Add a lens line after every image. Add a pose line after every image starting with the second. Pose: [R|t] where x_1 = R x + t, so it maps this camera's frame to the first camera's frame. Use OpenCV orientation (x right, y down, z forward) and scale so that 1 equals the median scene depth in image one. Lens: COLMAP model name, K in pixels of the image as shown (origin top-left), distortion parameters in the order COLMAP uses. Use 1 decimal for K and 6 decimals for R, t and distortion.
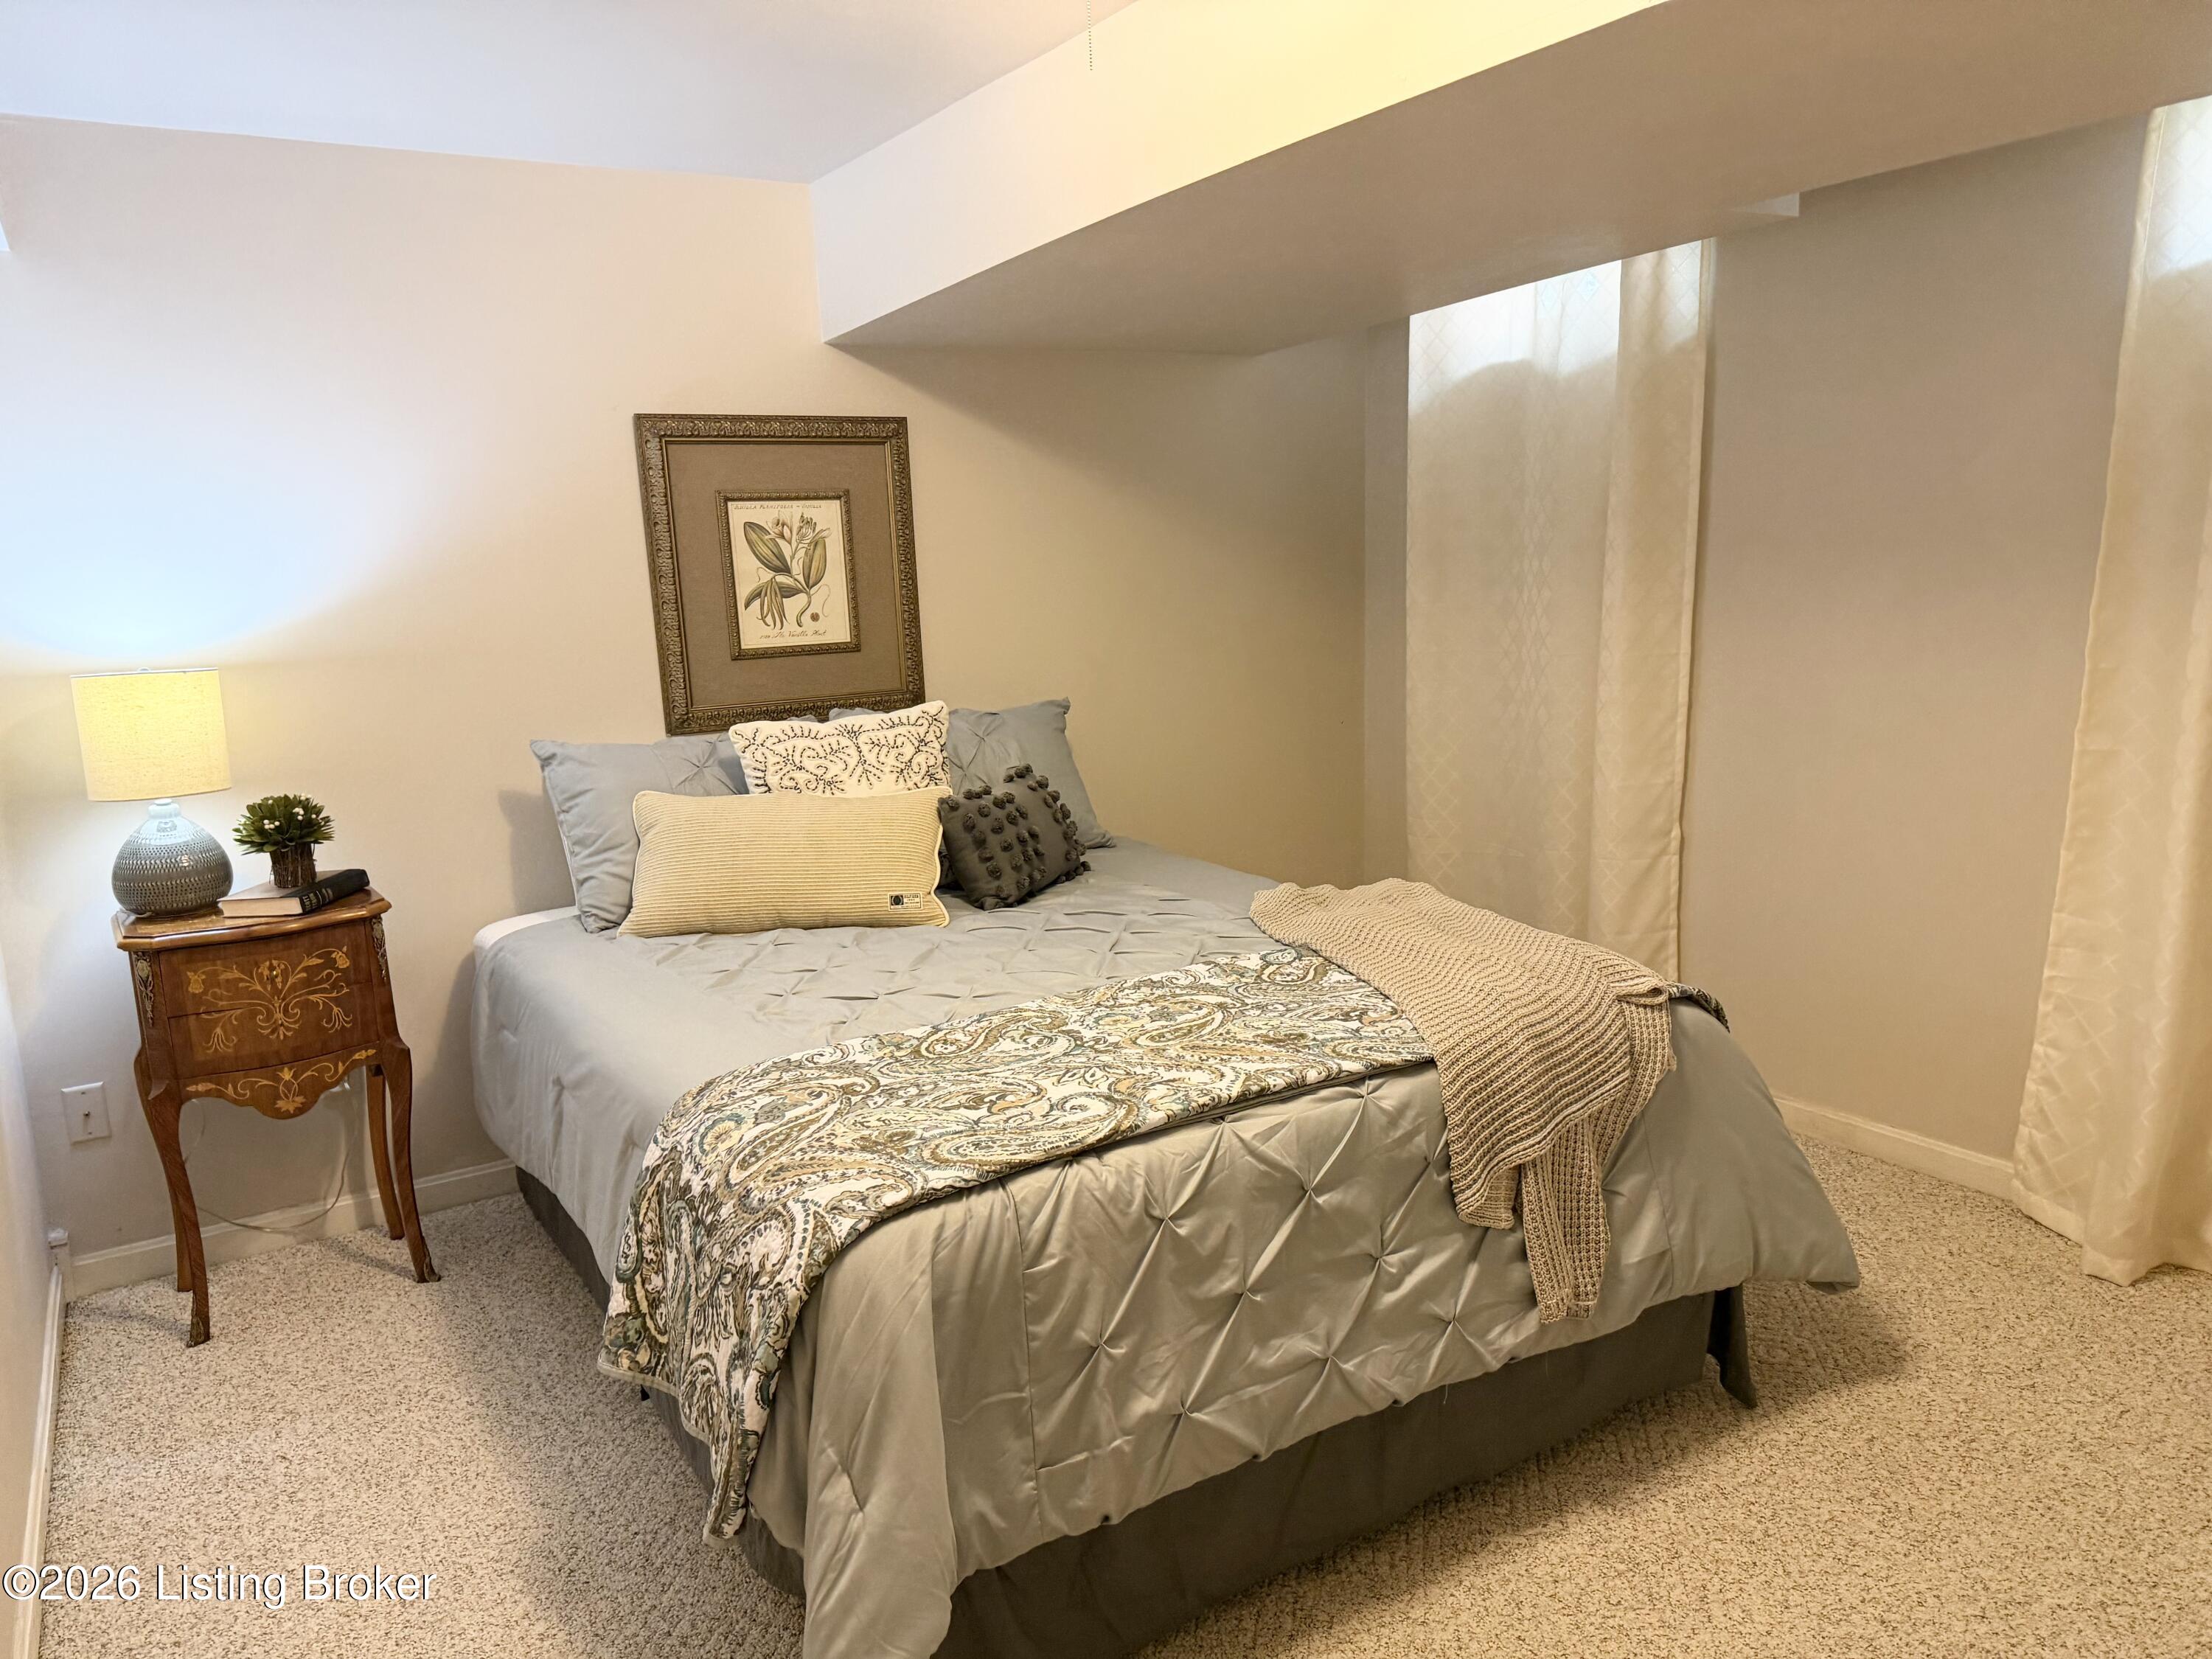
lens RADIAL K [[1496.8, 0, 1106.0], [0, 1496.8, 829.5], [0, 0, 1]] dist [0.096057, -0.095901]
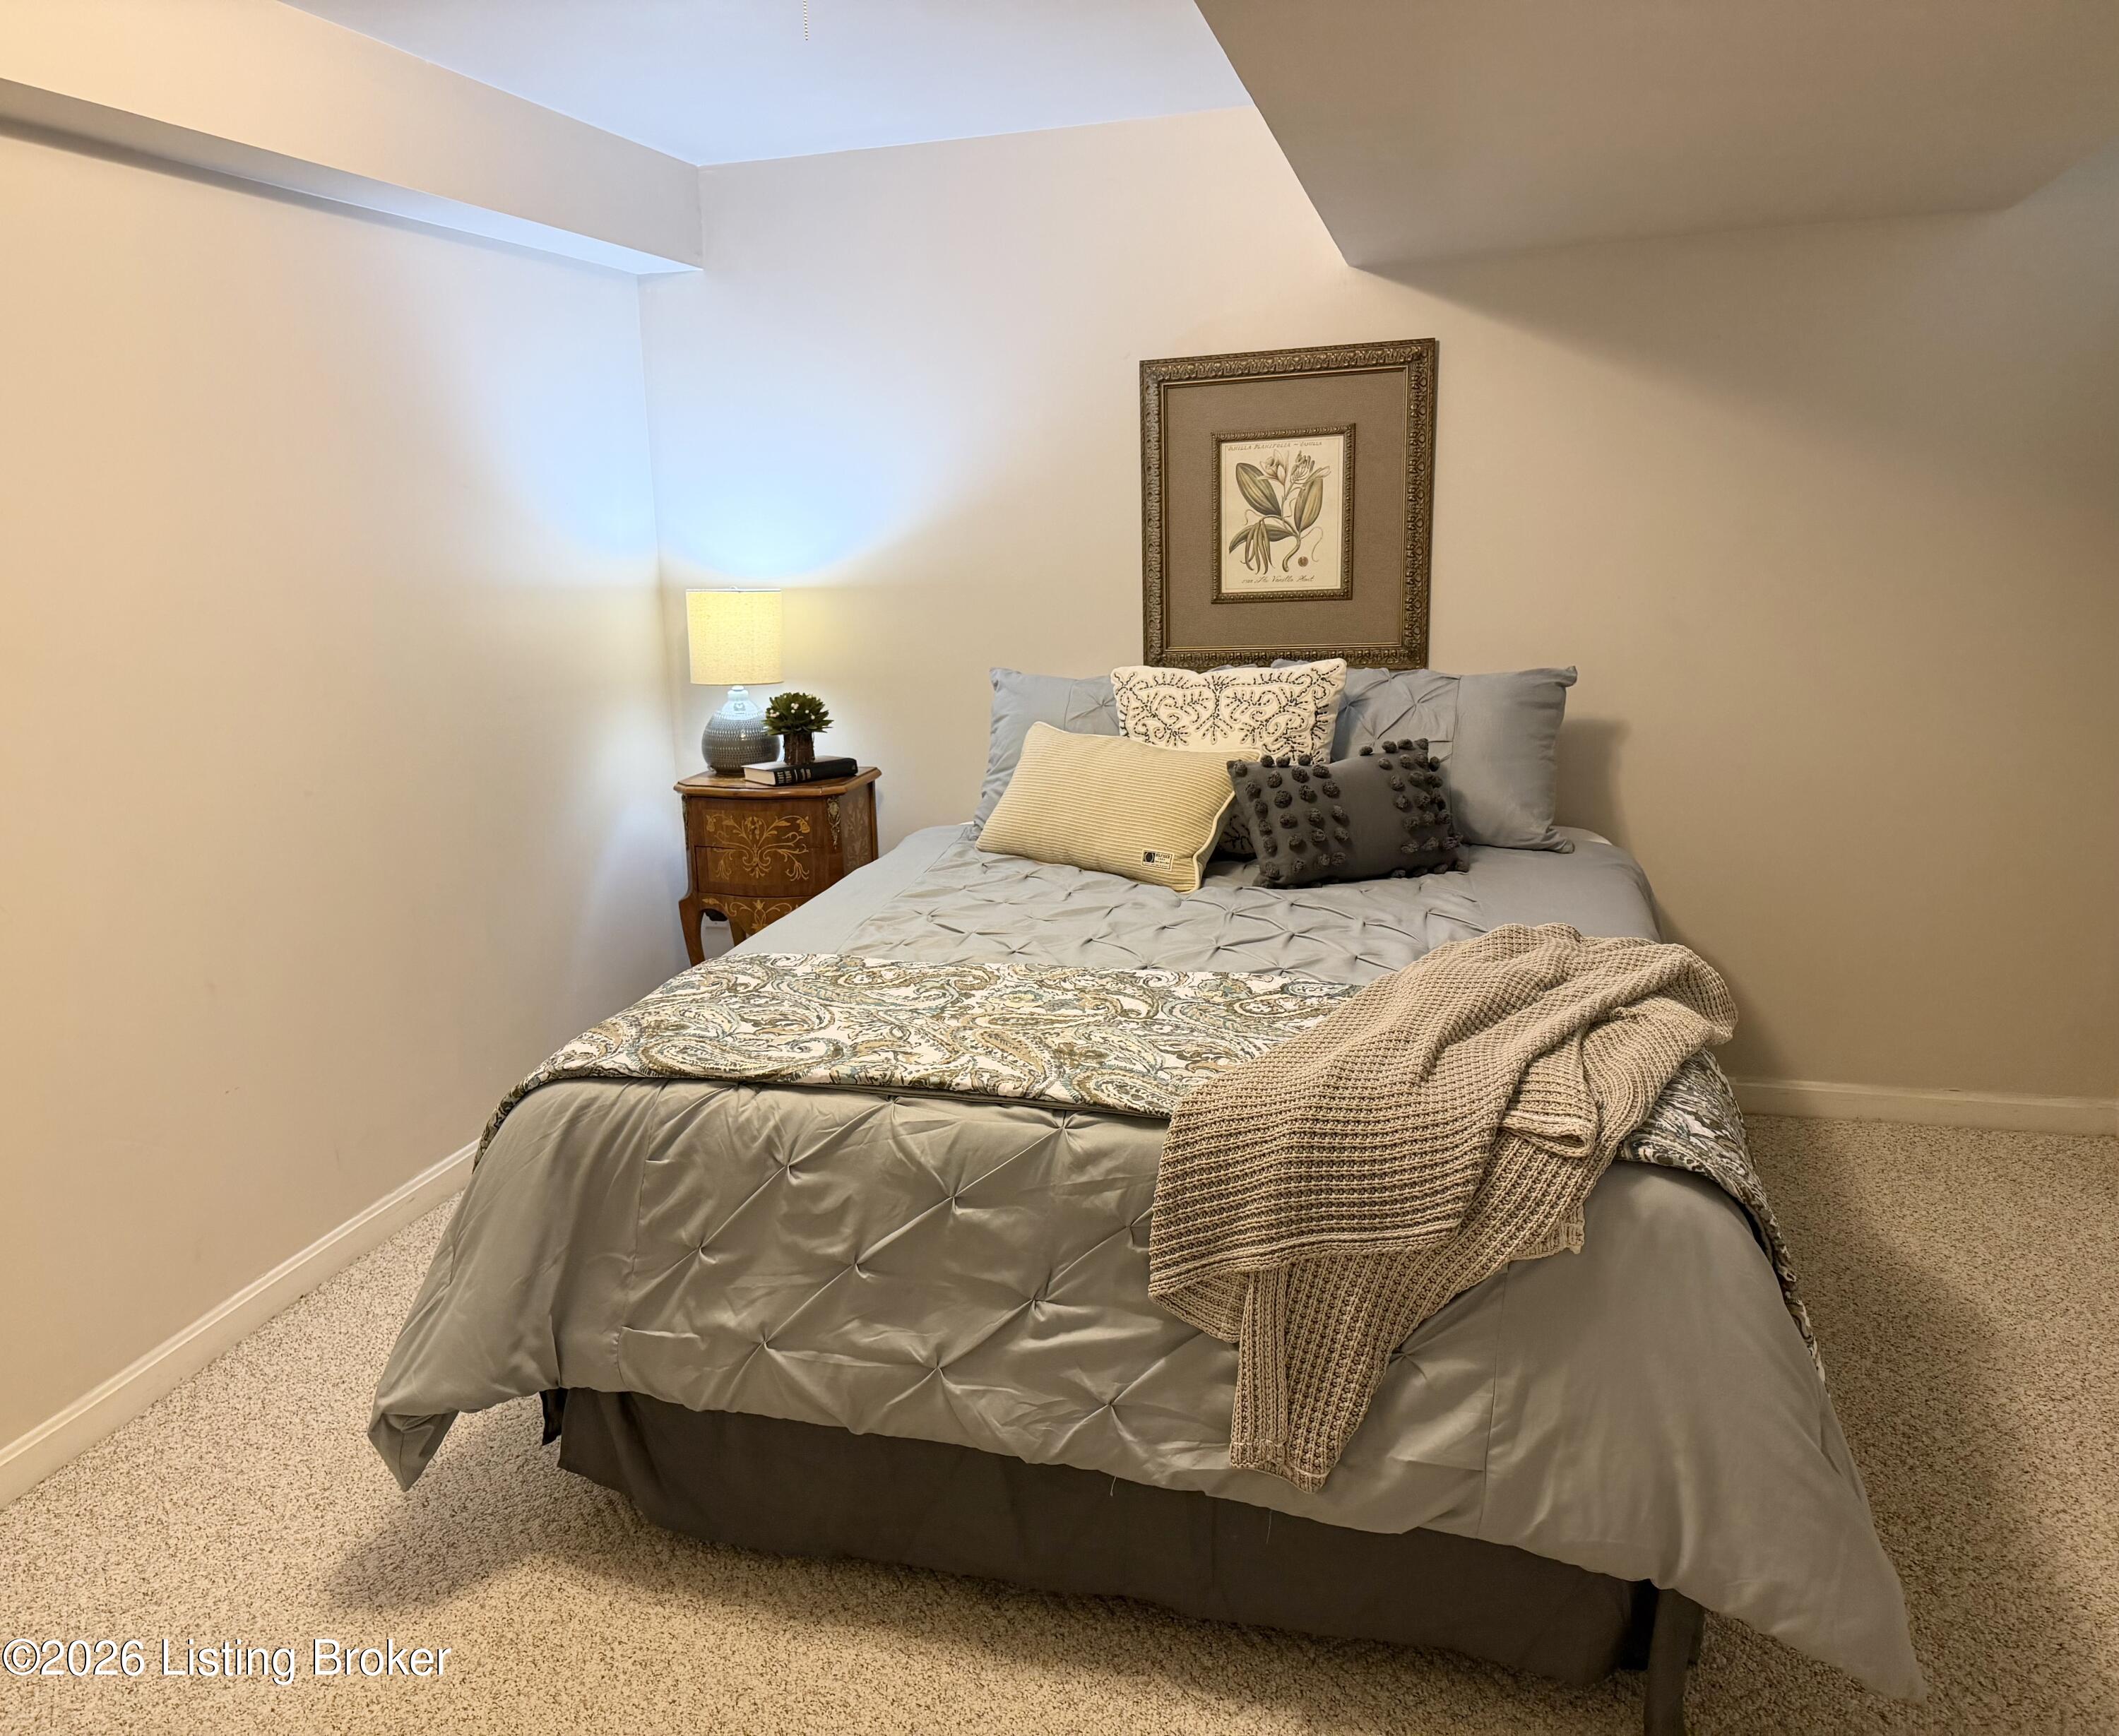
lens RADIAL K [[1556.1, 0, 957.8], [0, 1556.1, 862.1], [0, 0, 1]] dist [0.091494, 0.000061]
pose [[0.664839, 0.175555, -0.726065, 0.629259], [-0.127251, 0.984401, 0.121498, -0.070083], [0.736069, 0.011616, 0.676807, 0.251125]]
